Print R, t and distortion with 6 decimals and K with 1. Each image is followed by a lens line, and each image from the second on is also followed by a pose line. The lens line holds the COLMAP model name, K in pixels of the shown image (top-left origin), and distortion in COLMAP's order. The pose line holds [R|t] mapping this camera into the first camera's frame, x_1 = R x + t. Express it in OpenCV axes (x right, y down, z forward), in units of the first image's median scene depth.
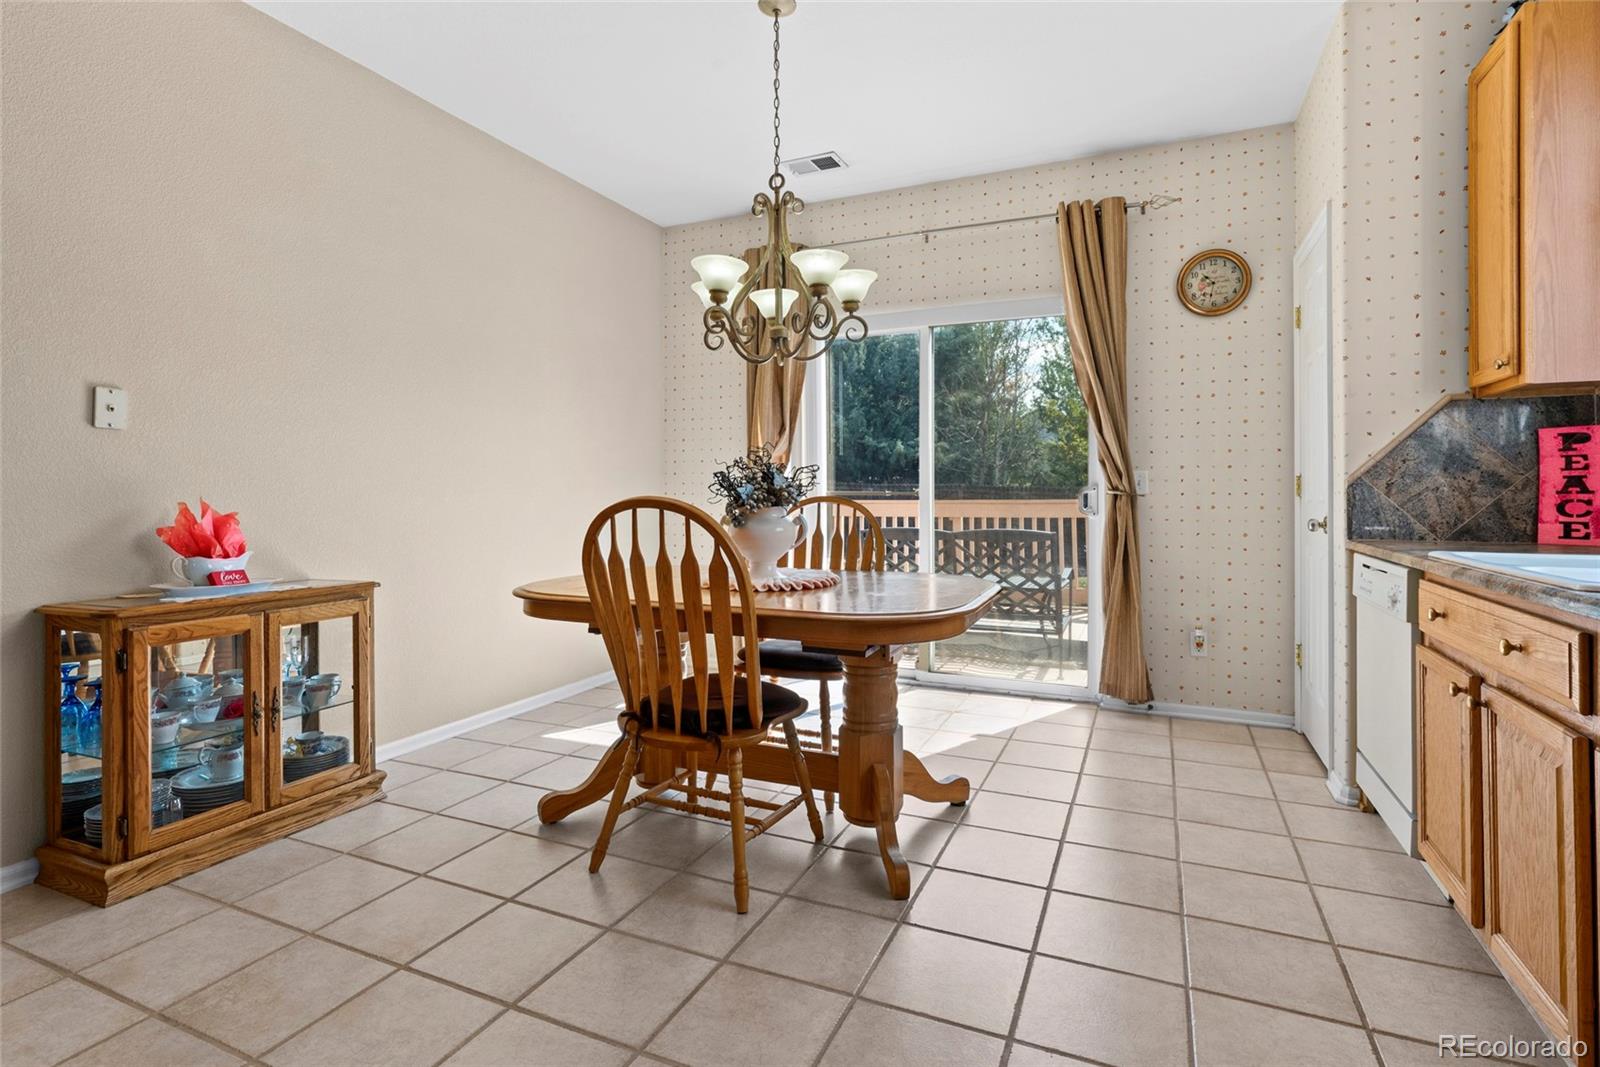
lens RADIAL K [[785.4, 0, 779.8], [0, 785.4, 495.9], [0, 0, 1]] dist [-0.000534, 0.002421]
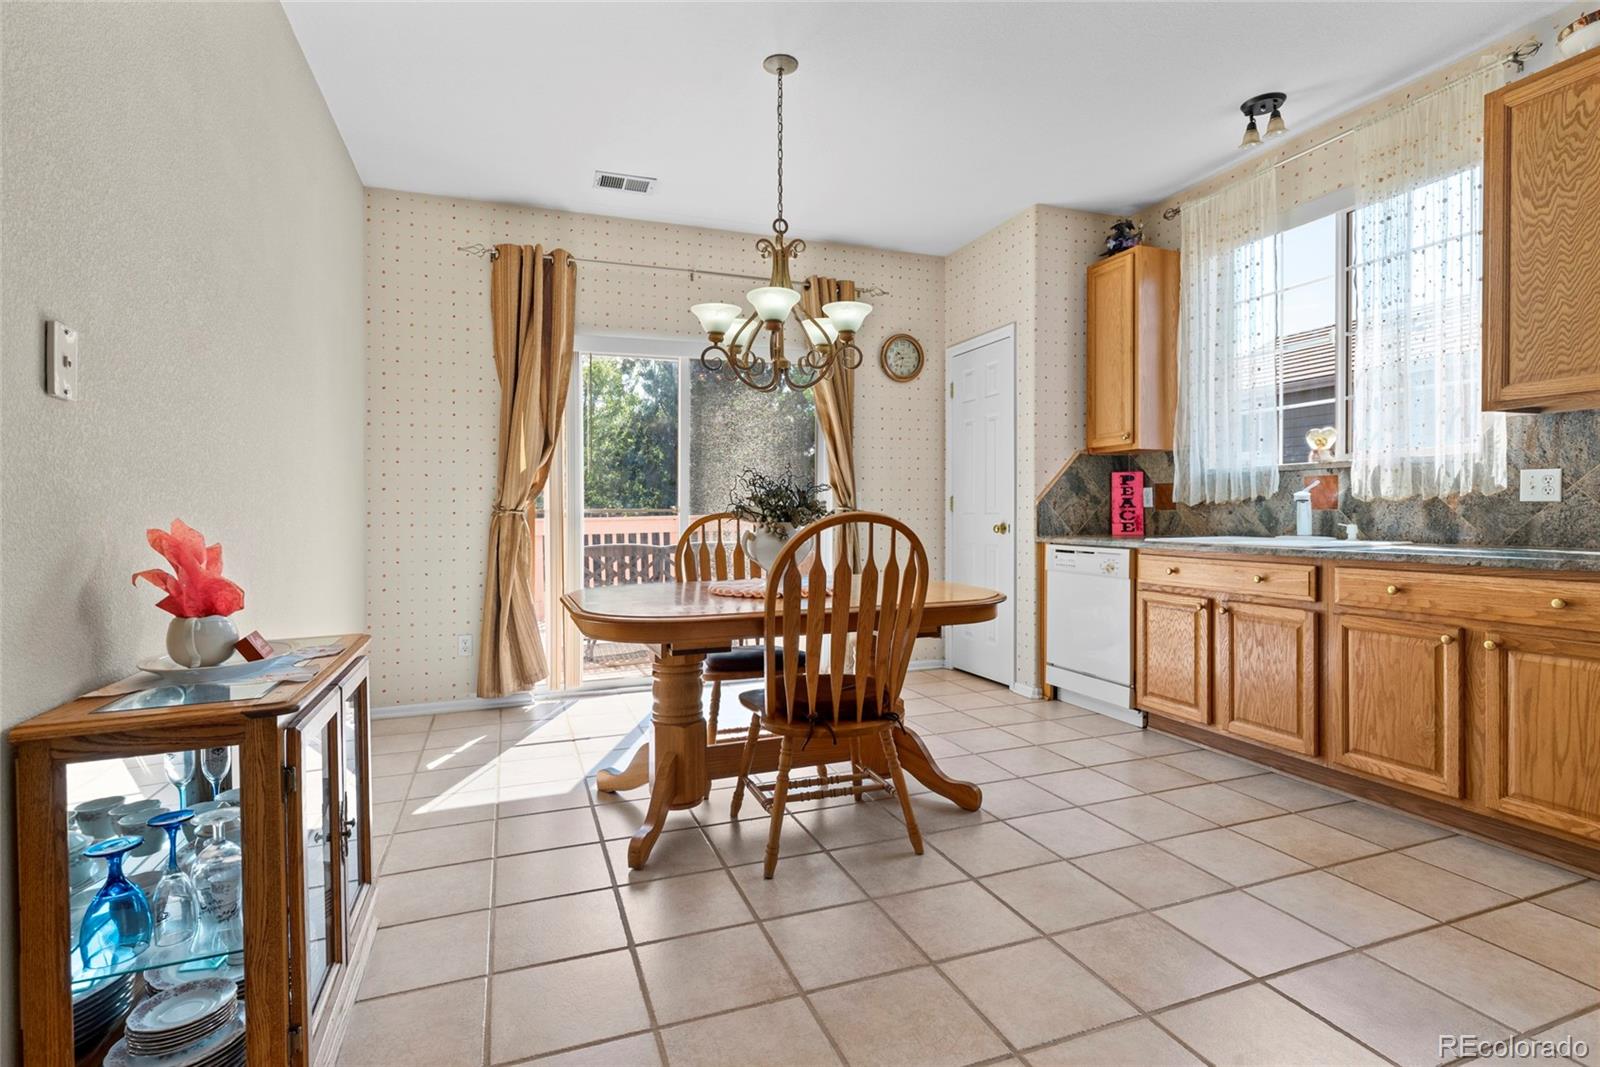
lens RADIAL K [[785.4, 0, 772.4], [0, 785.4, 520.8], [0, 0, 1]] dist [-0.000534, 0.002421]
pose [[0.713046, -0.013756, 0.700983, -0.876200], [0.008282, 0.999903, 0.011198, 0.000440], [-0.701069, -0.002179, 0.713090, 0.247164]]
